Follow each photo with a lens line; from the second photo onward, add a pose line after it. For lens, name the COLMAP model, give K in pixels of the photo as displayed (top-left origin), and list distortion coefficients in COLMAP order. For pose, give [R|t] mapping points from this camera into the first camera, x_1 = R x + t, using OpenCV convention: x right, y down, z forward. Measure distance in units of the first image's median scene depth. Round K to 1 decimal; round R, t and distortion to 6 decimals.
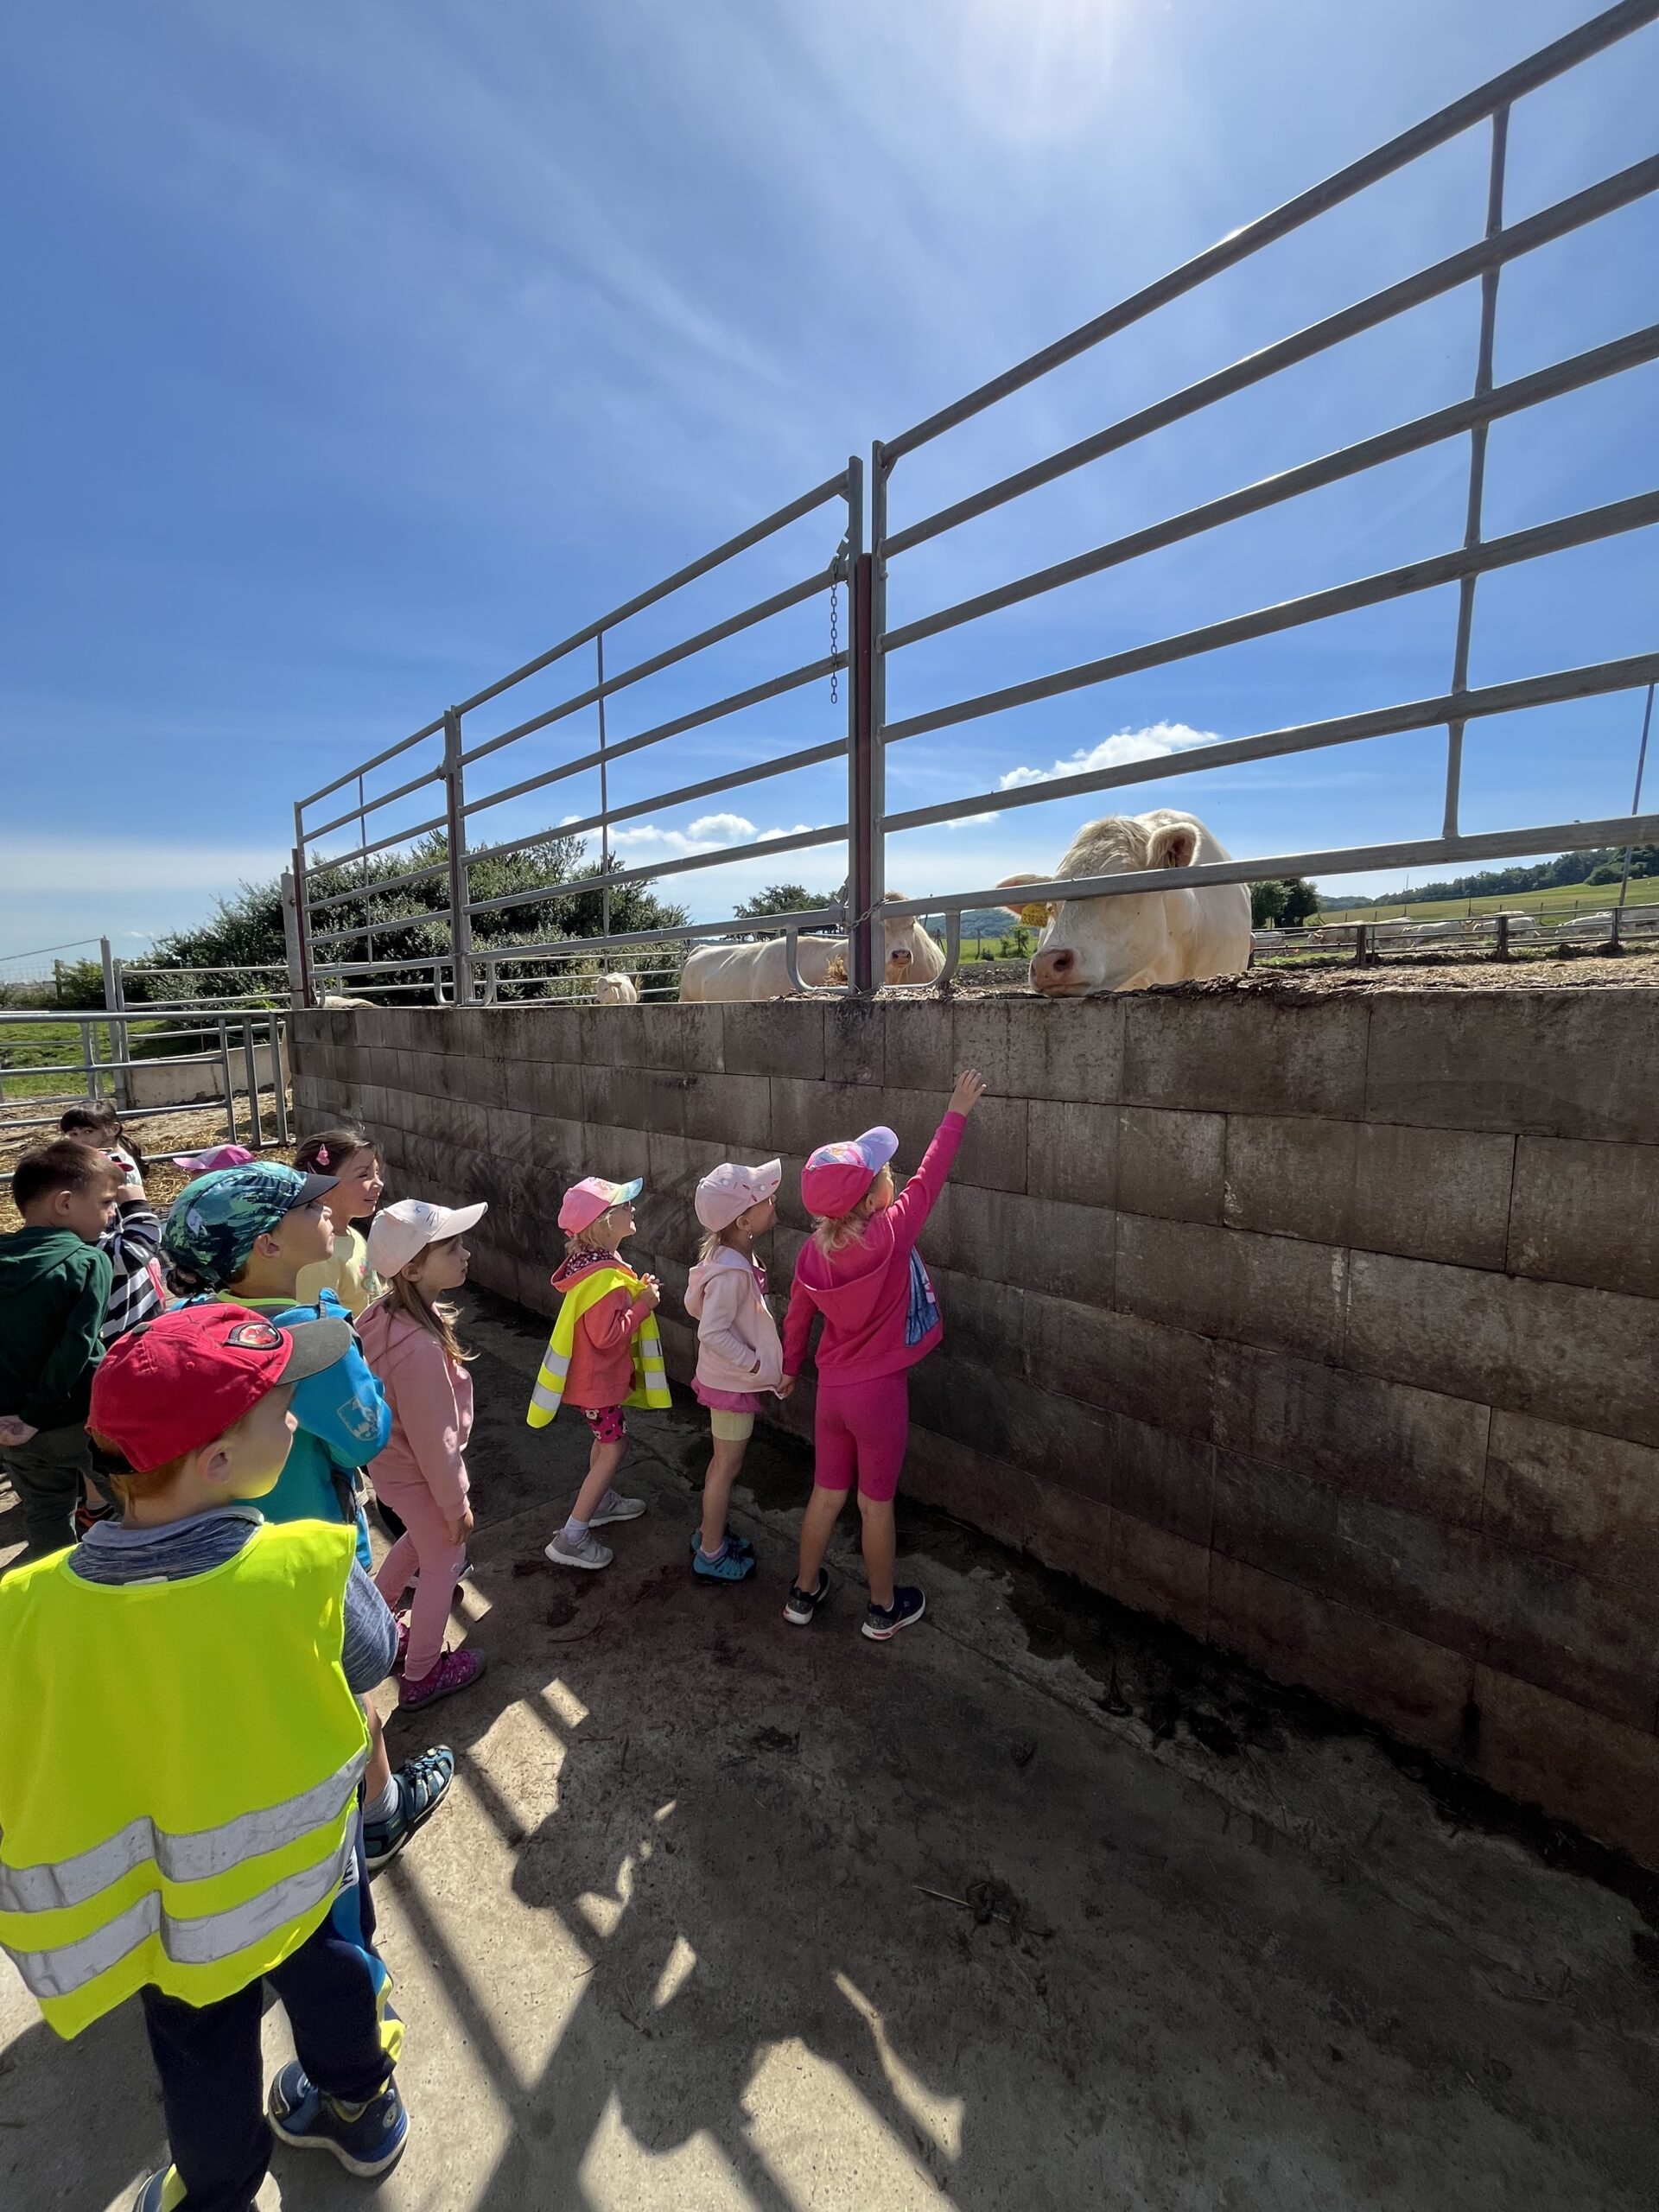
lens RADIAL K [[891.1, 0, 827.2], [0, 891.1, 1113.6], [0, 0, 1]] dist [-0.005464, 0.000830]
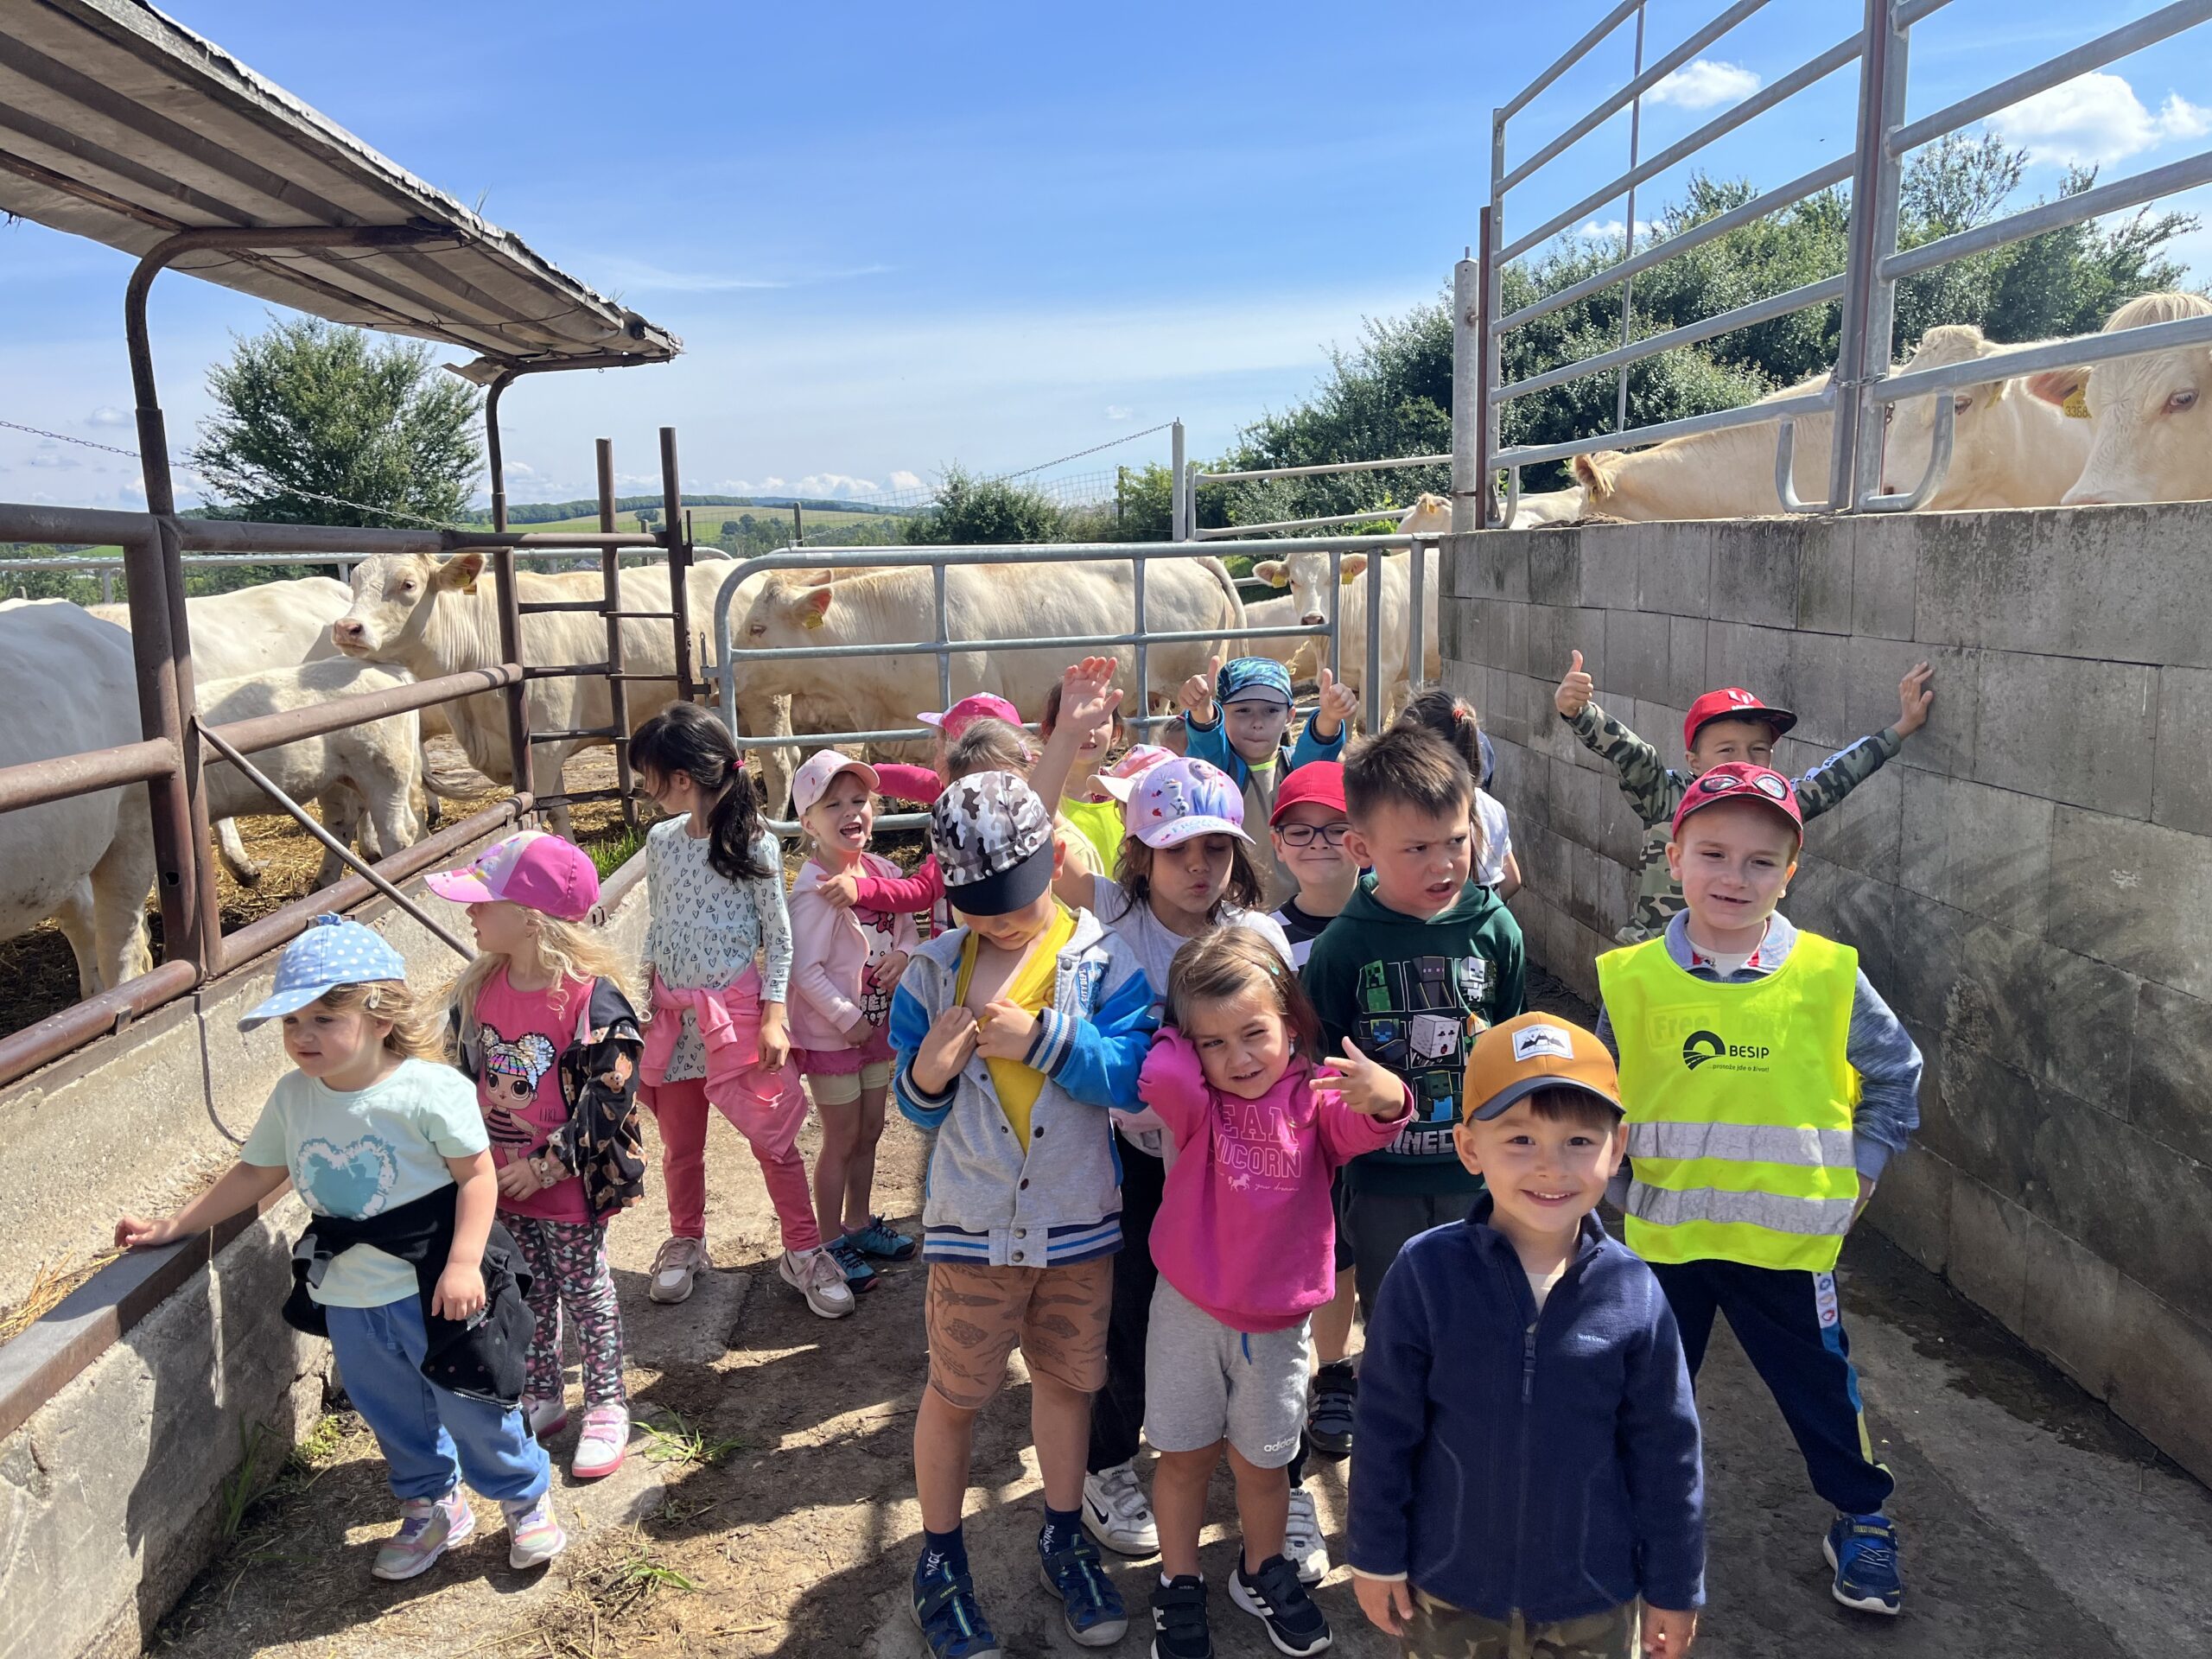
lens RADIAL K [[1669.3, 0, 1092.8], [0, 1669.3, 834.0], [0, 0, 1]] dist [0.065436, -0.087332]
pose [[0.747328, 0.103884, -0.656284, -0.263698], [-0.064357, 0.994376, 0.084115, -0.030475], [0.661331, -0.020625, 0.749811, 0.340155]]
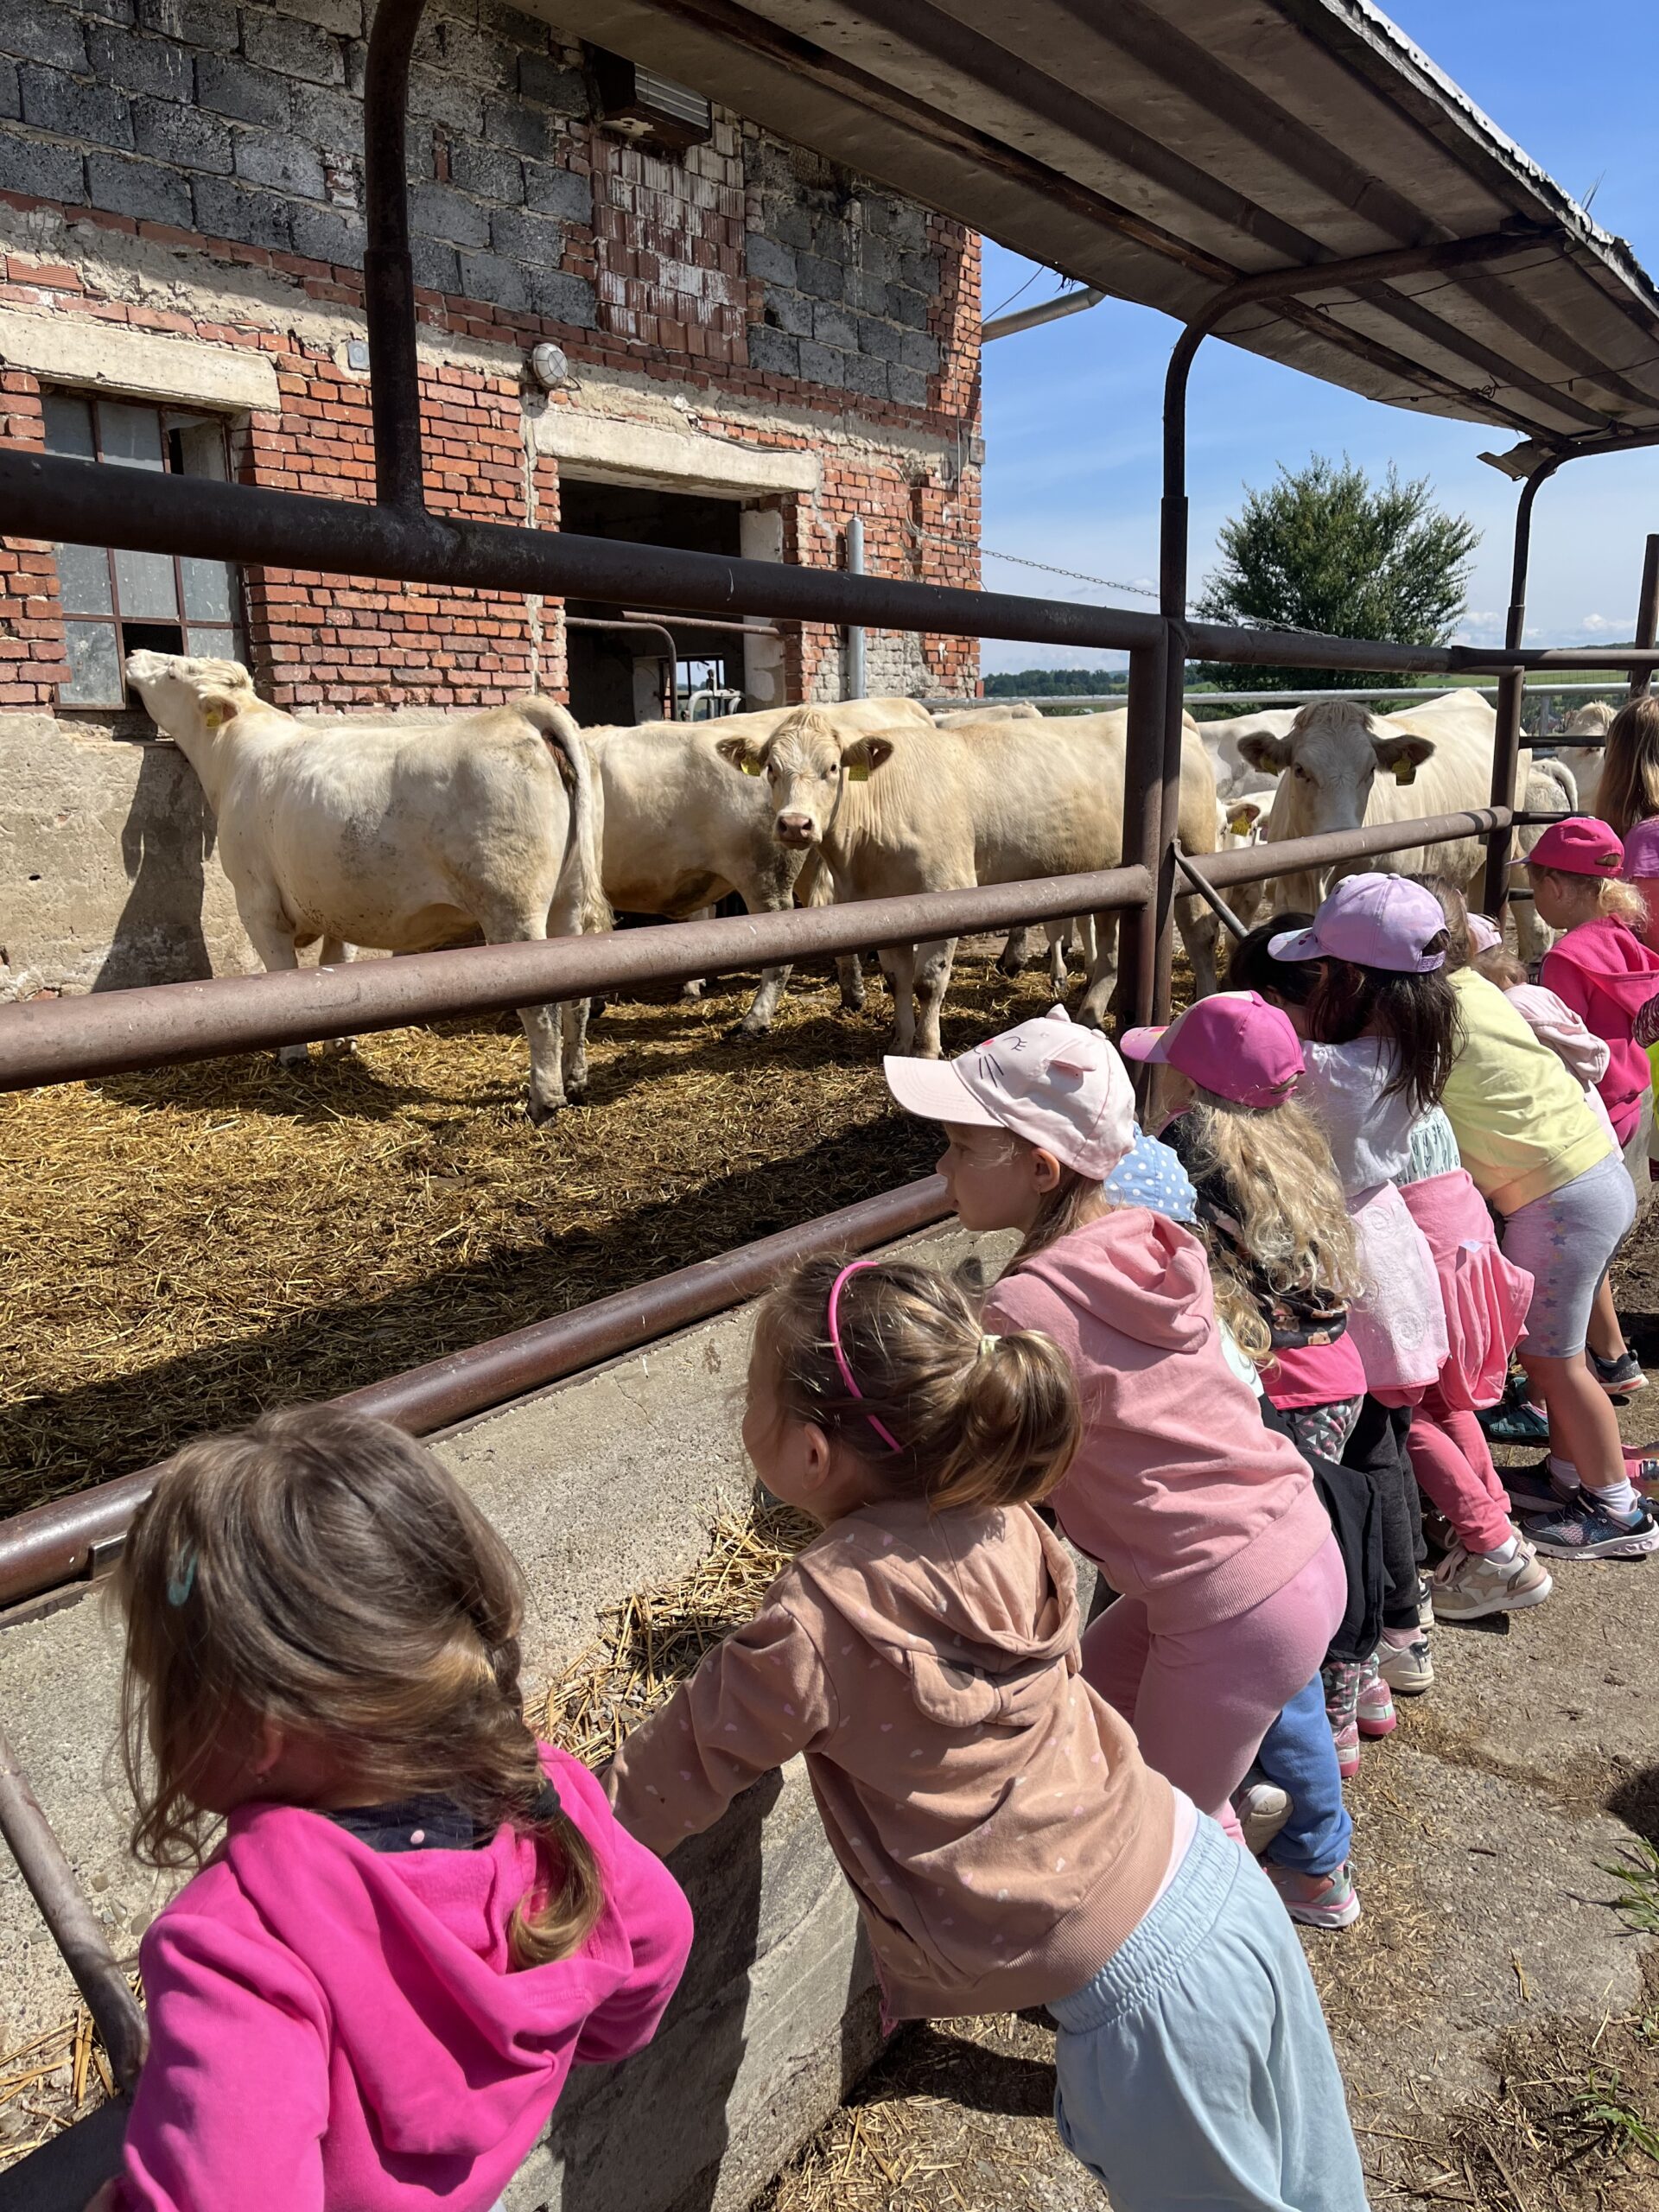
lens RADIAL K [[1669.3, 0, 856.2], [0, 1669.3, 1106.4], [0, 0, 1]] dist [0.065436, -0.087332]
pose [[0.173355, 0.225826, -0.958619, -0.519252], [-0.107199, 0.971900, 0.209569, -0.009264], [0.979008, 0.066433, 0.192692, 0.429139]]
